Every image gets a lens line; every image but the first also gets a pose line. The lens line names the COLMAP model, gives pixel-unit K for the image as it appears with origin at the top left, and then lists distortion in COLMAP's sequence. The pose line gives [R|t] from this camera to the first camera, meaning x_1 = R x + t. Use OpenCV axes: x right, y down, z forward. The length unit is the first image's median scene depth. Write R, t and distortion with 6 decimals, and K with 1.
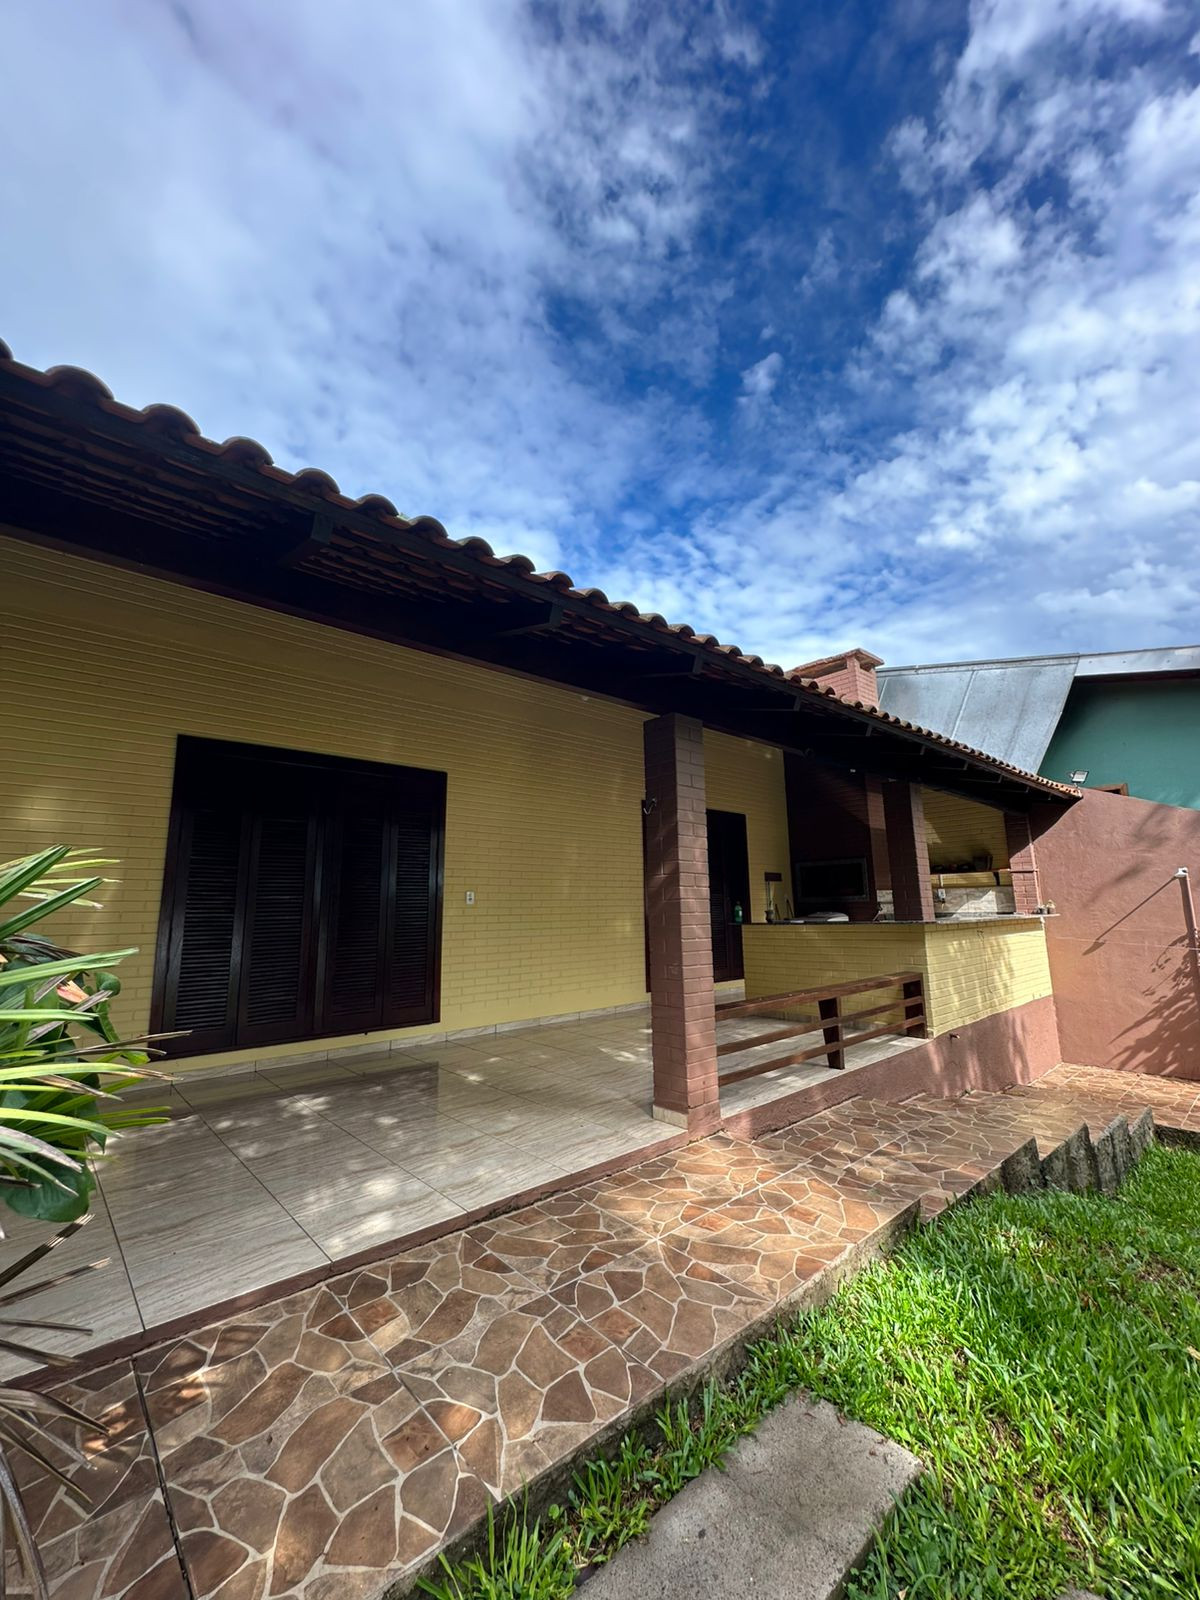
lens RADIAL K [[645.4, 0, 594.5], [0, 645.4, 795.8], [0, 0, 1]] dist [-0.010804, -0.000117]
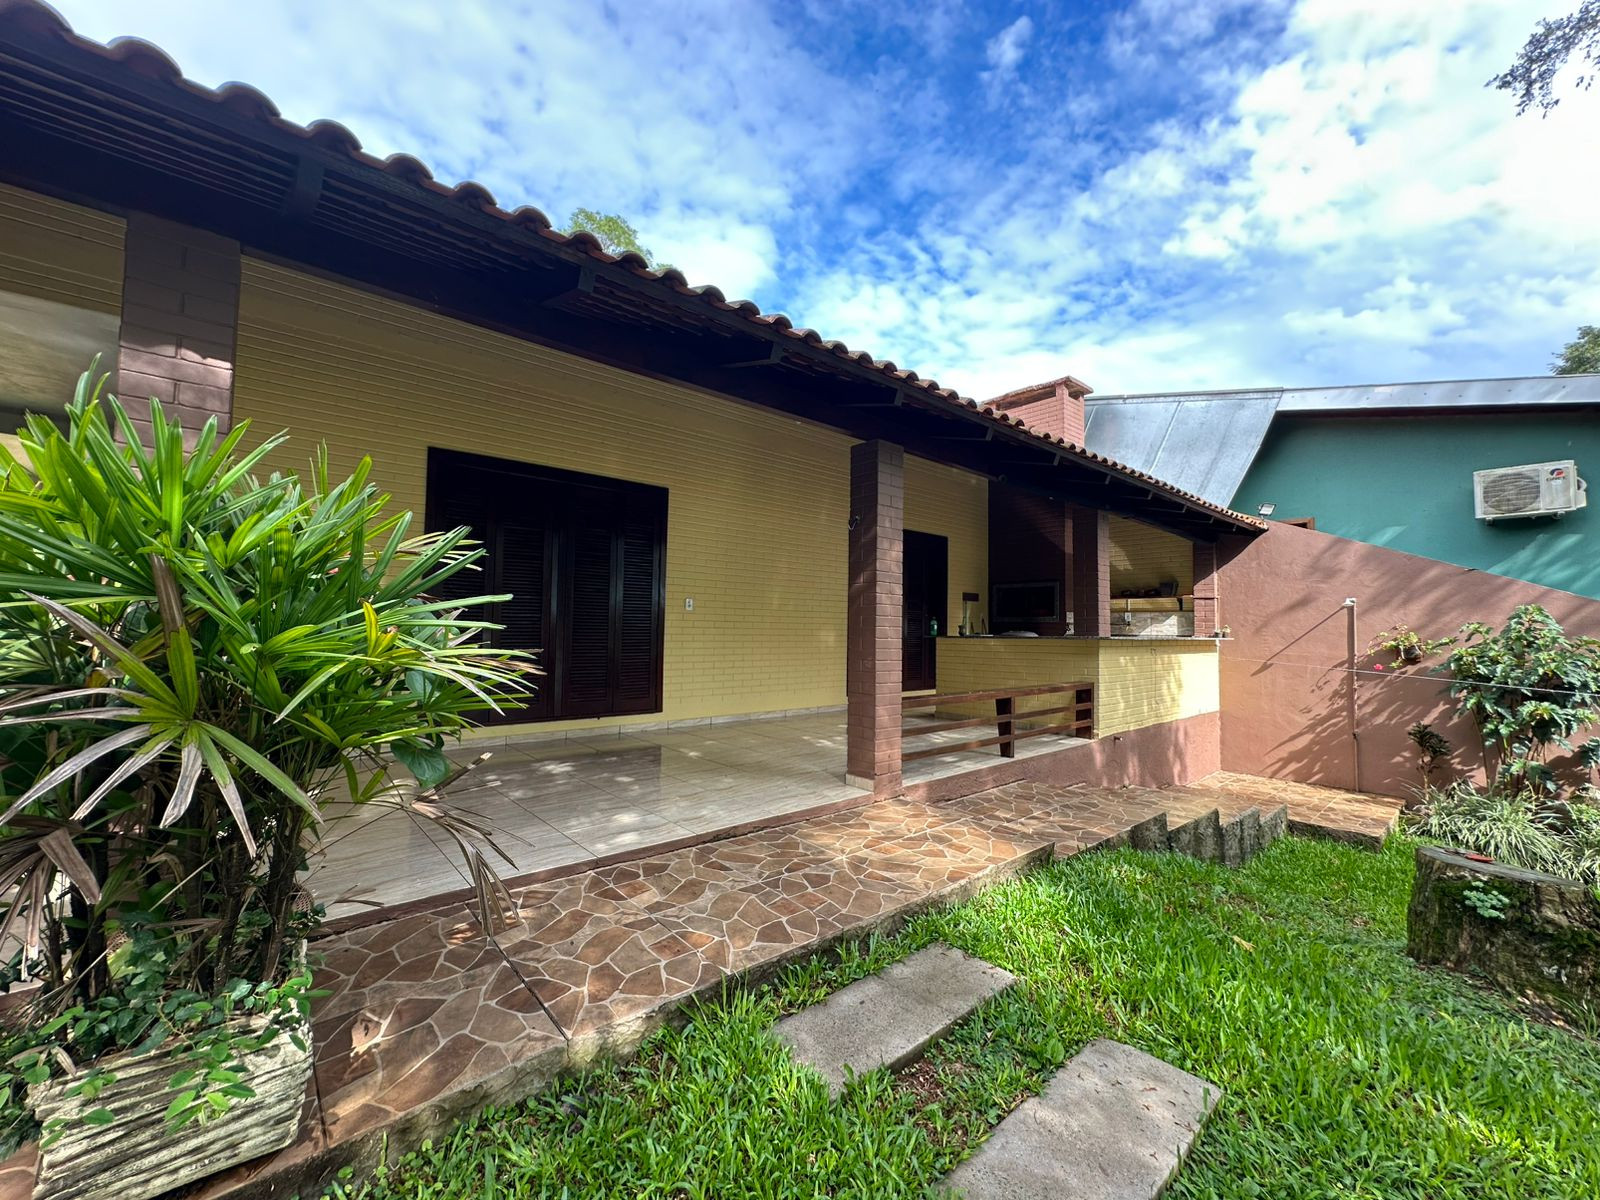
lens RADIAL K [[658.4, 0, 787.5], [0, 658.4, 603.5], [0, 0, 1]] dist [-0.005057, 0.000040]
pose [[0.999260, 0.032155, -0.021116, -0.001721], [-0.029132, 0.991021, 0.130493, 0.006436], [0.025122, -0.129781, 0.991224, -0.125518]]
